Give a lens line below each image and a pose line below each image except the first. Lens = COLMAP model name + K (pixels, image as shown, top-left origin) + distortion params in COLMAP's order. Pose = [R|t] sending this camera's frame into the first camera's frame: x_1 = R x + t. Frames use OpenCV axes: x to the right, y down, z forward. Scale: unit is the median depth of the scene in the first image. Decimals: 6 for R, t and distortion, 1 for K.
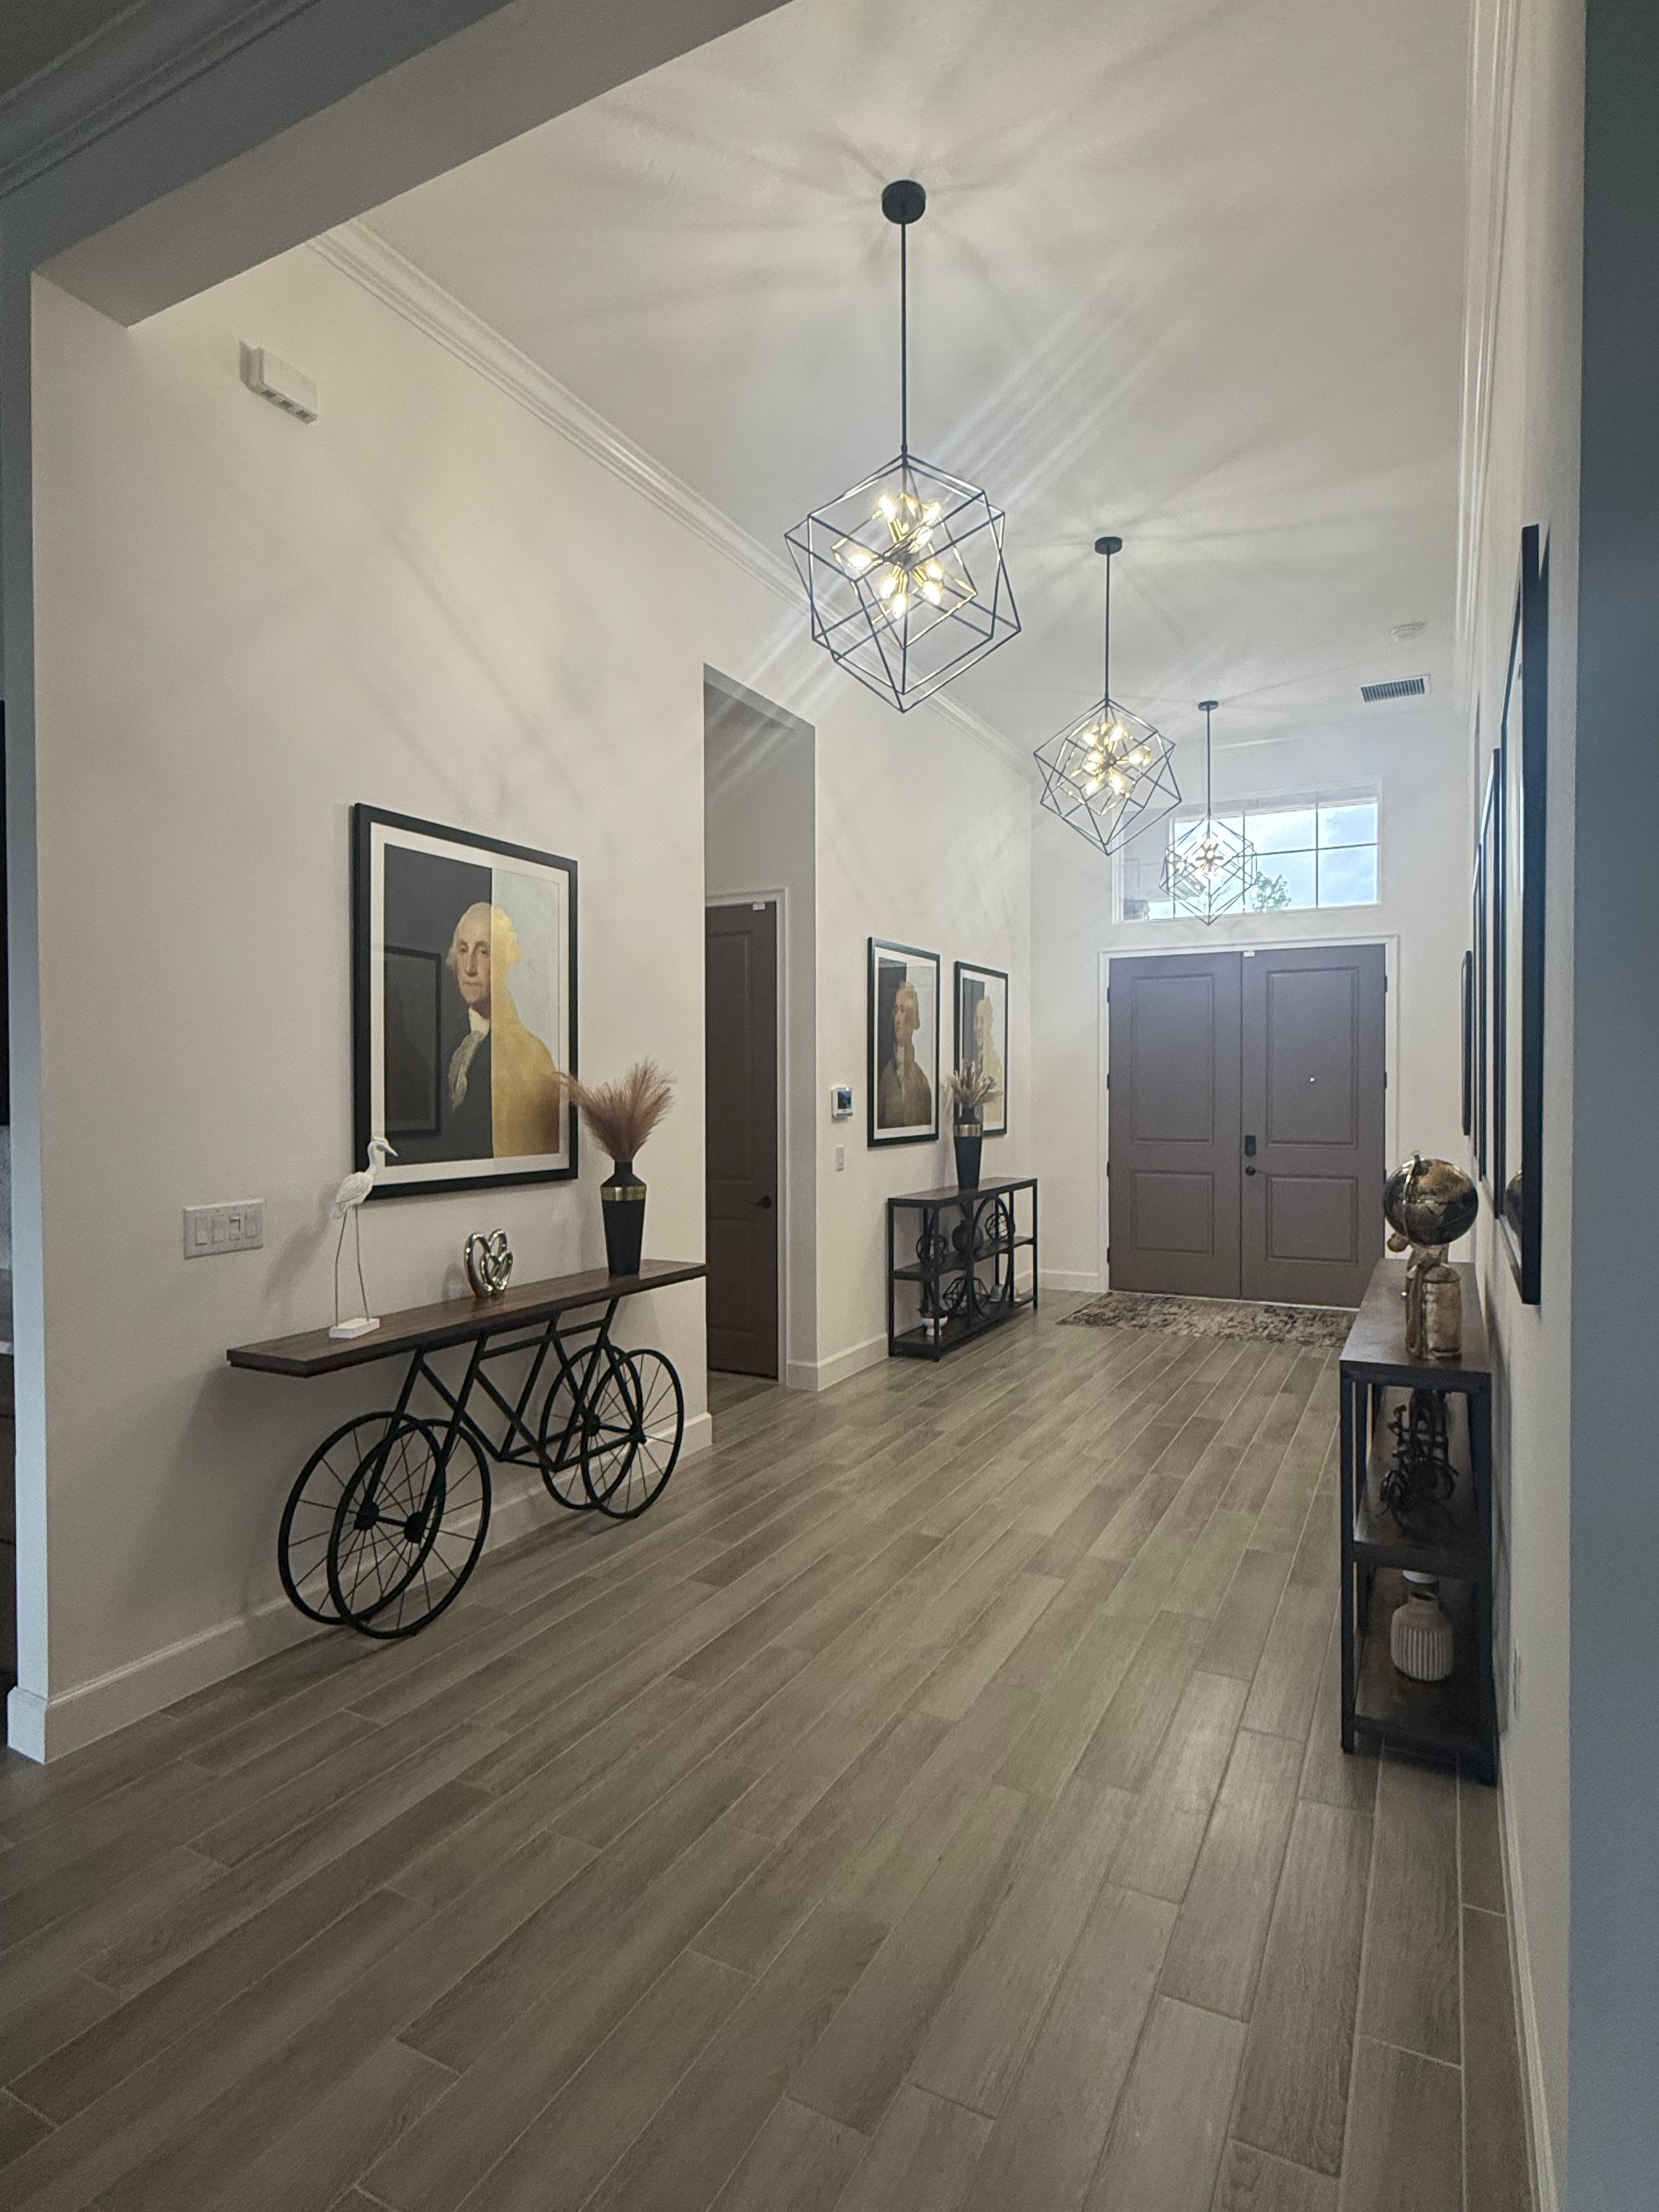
lens RADIAL K [[1177.0, 0, 826.9], [0, 1177.0, 1102.3], [0, 0, 1]] dist [-0.008944, 0.000518]
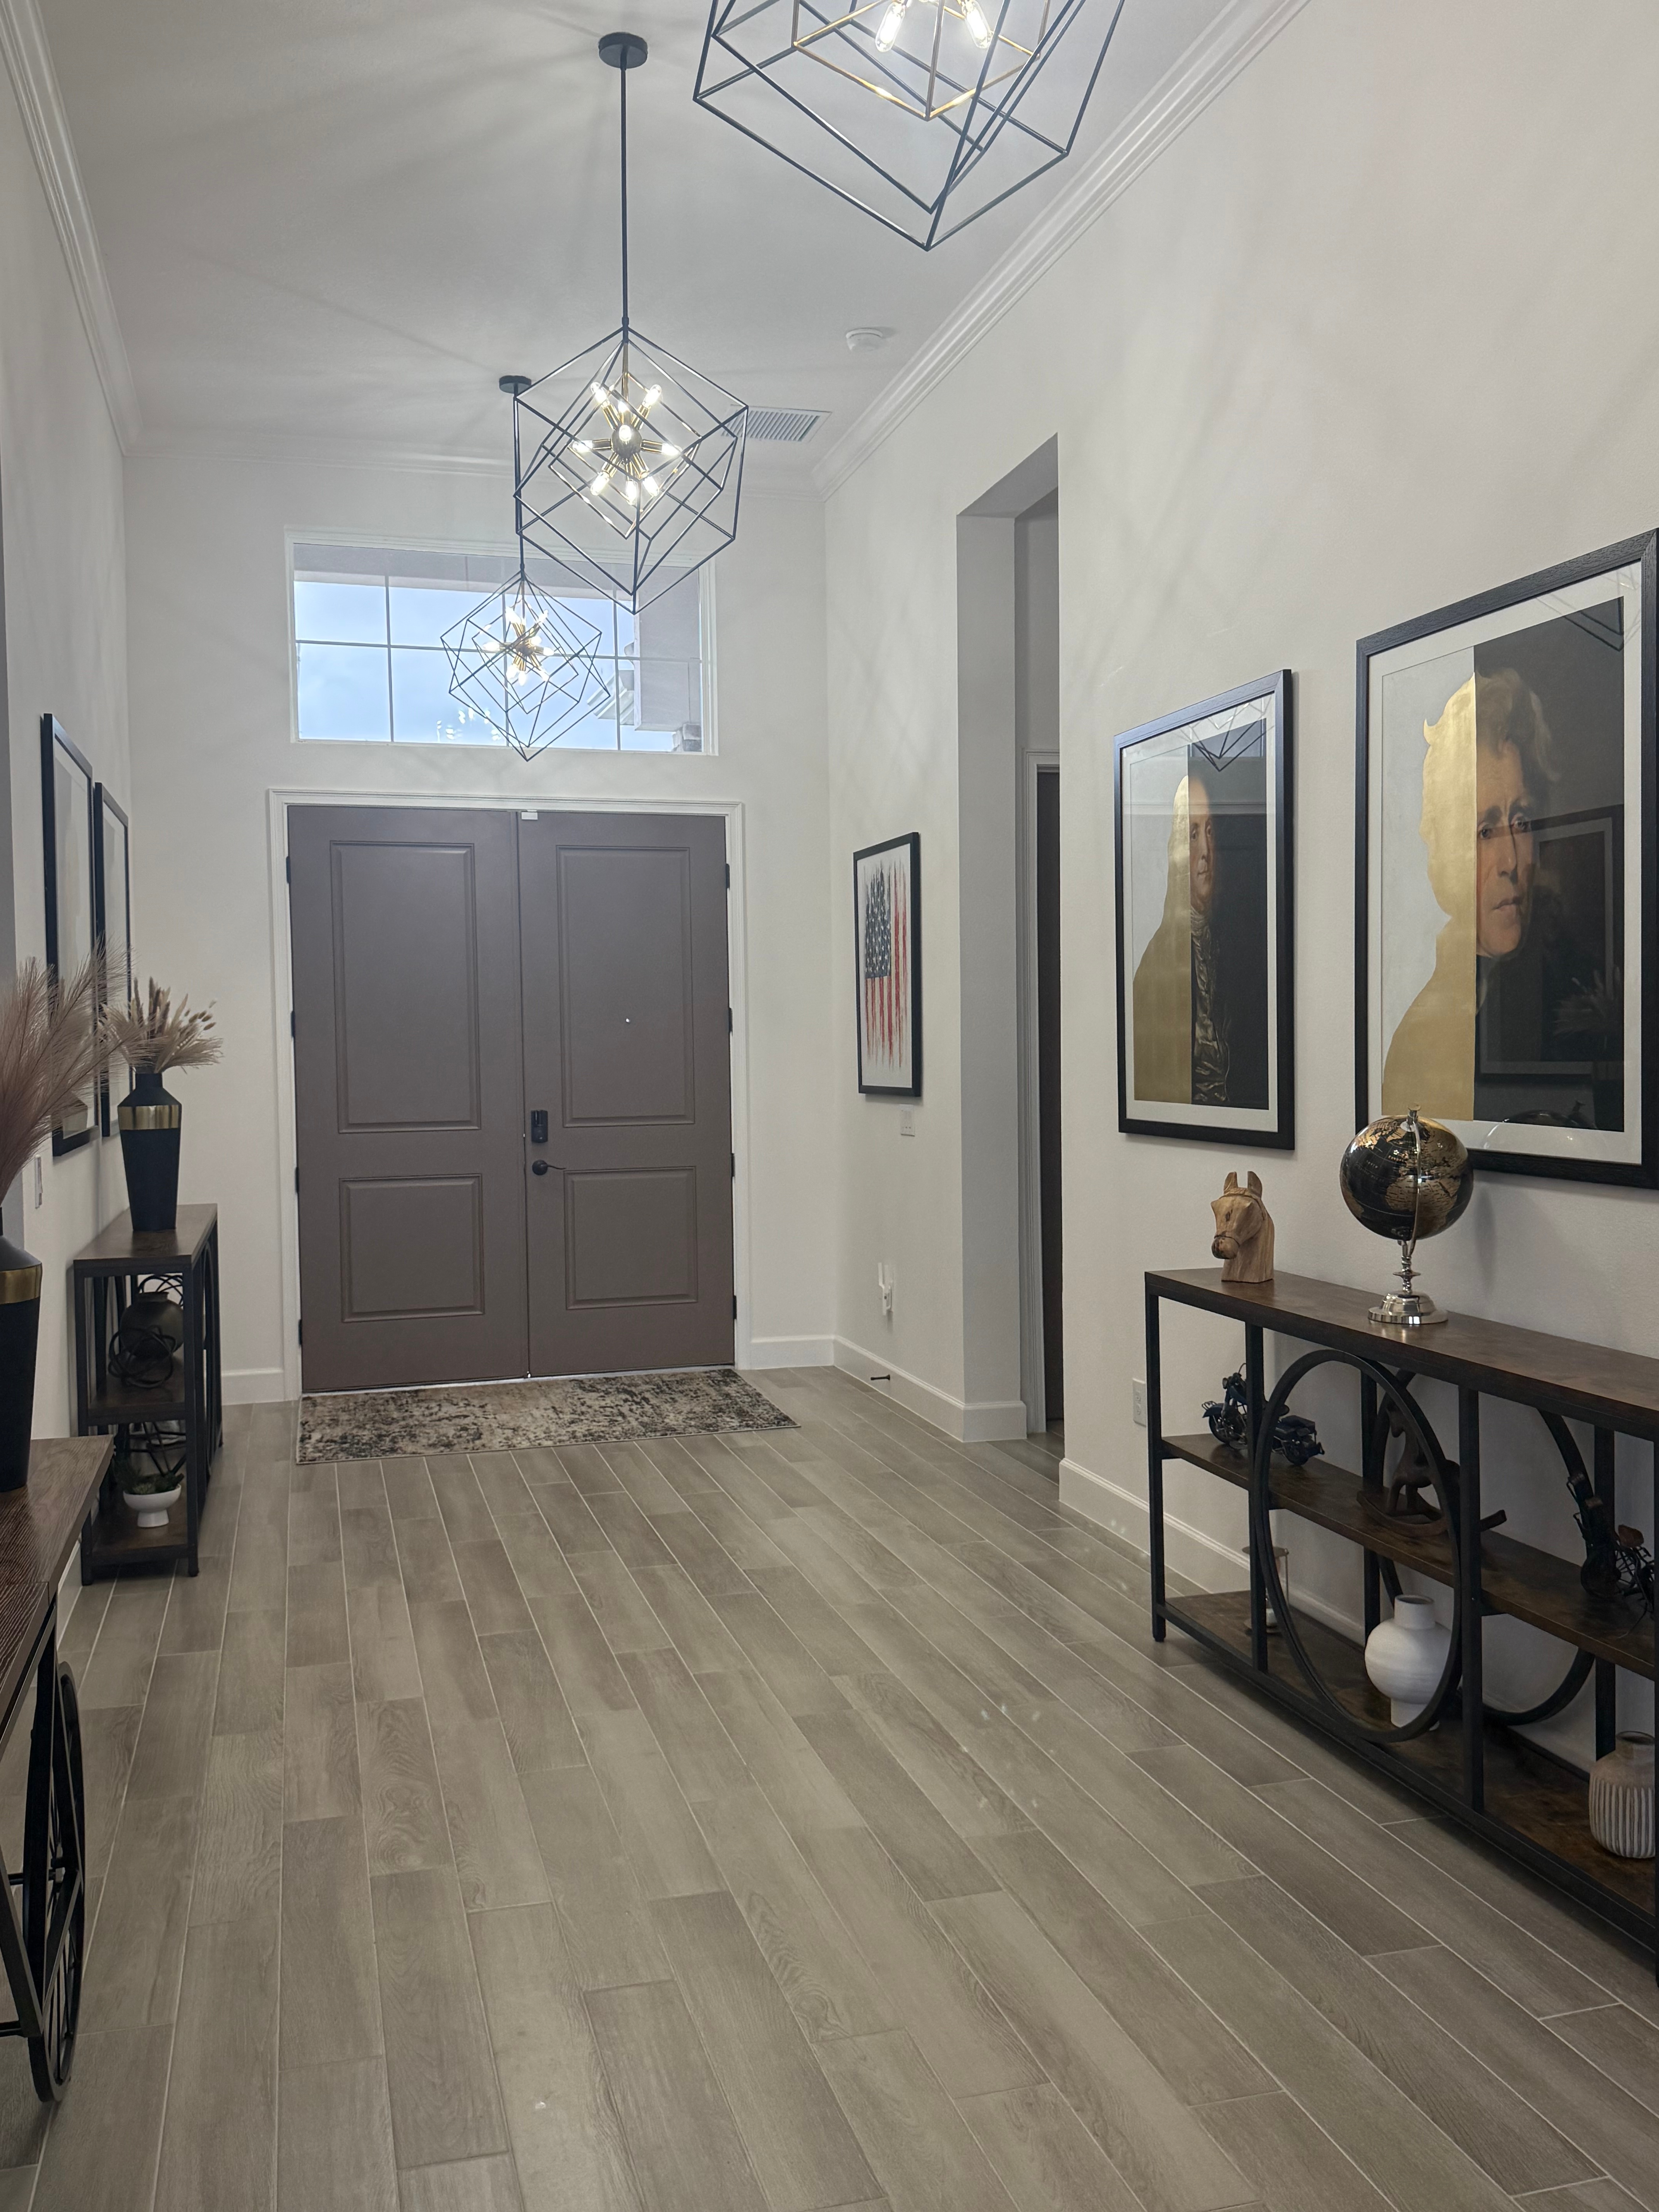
lens RADIAL K [[1883.0, 0, 833.2], [0, 1883.0, 1099.3], [0, 0, 1]] dist [0.084970, -0.124520]
pose [[0.728710, -0.030136, 0.684159, -0.365493], [0.019718, 0.999540, 0.023027, 0.004422], [-0.684538, -0.003289, 0.728969, 0.306301]]
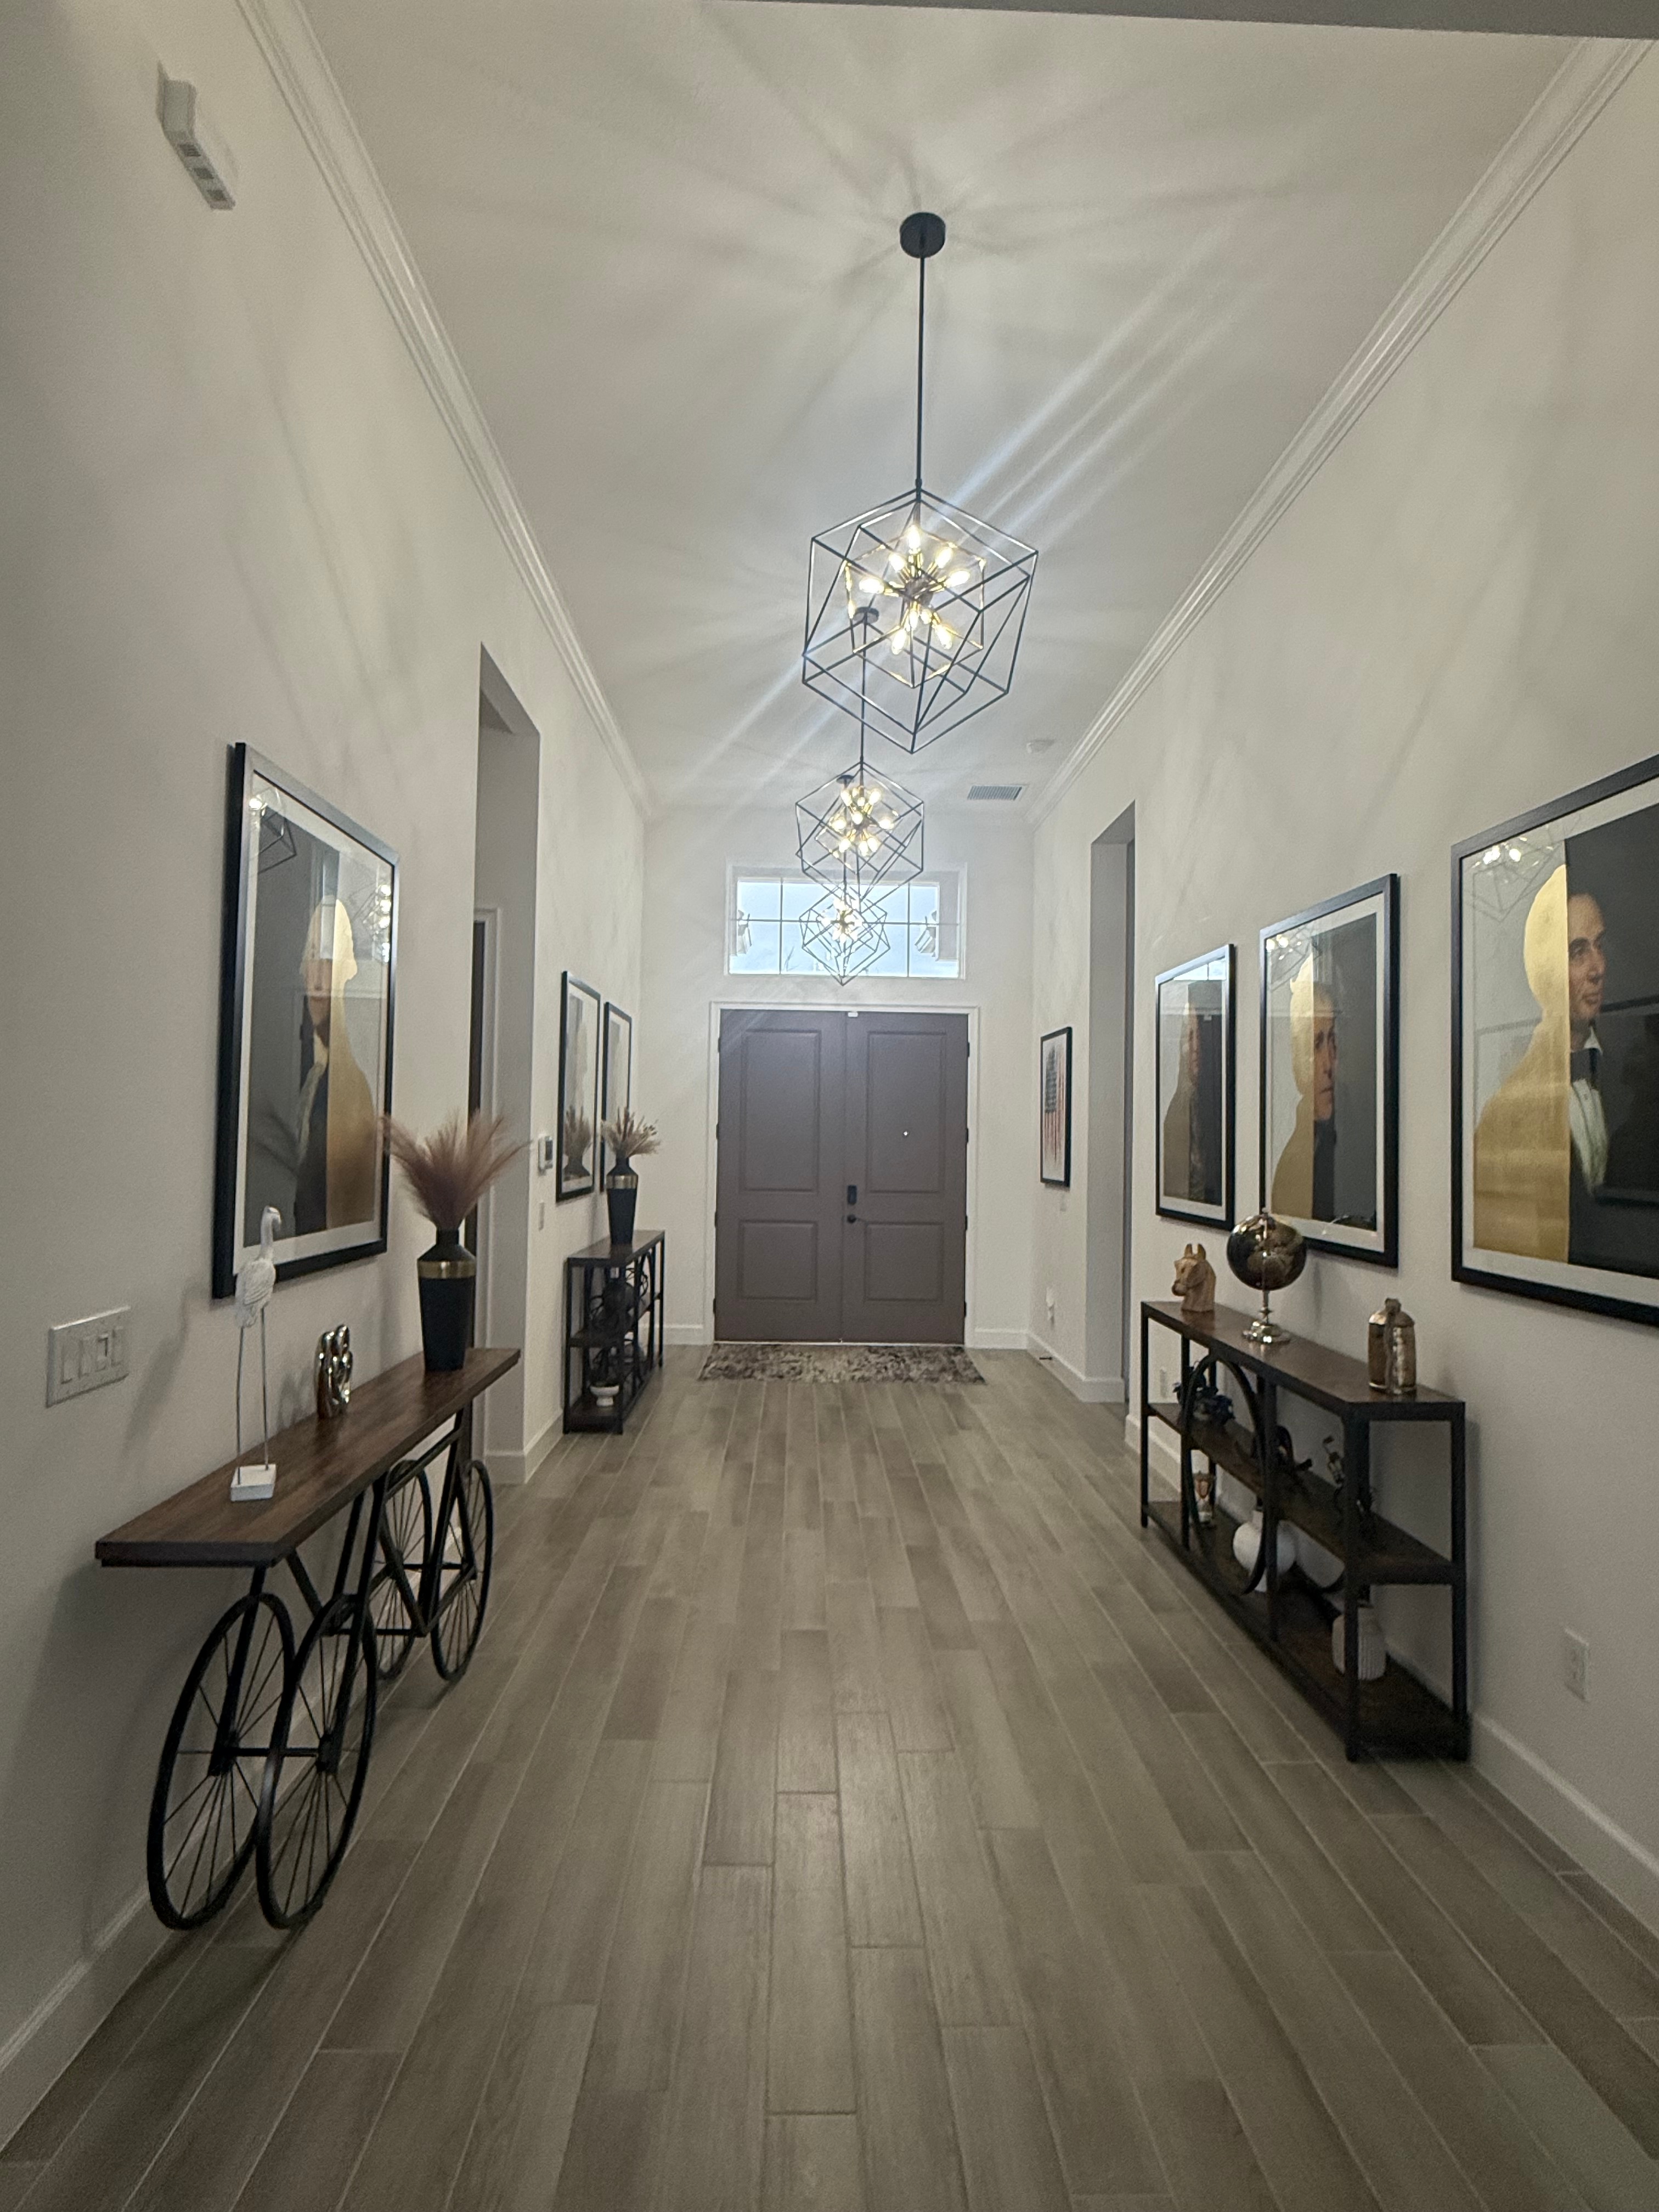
lens RADIAL K [[1177.0, 0, 829.2], [0, 1177.0, 1094.2], [0, 0, 1]] dist [-0.008944, 0.000518]
pose [[0.873686, 0.034826, 0.485242, -0.310785], [-0.014056, 0.998825, -0.046377, -0.007815], [-0.486287, 0.033698, 0.873149, 0.148201]]
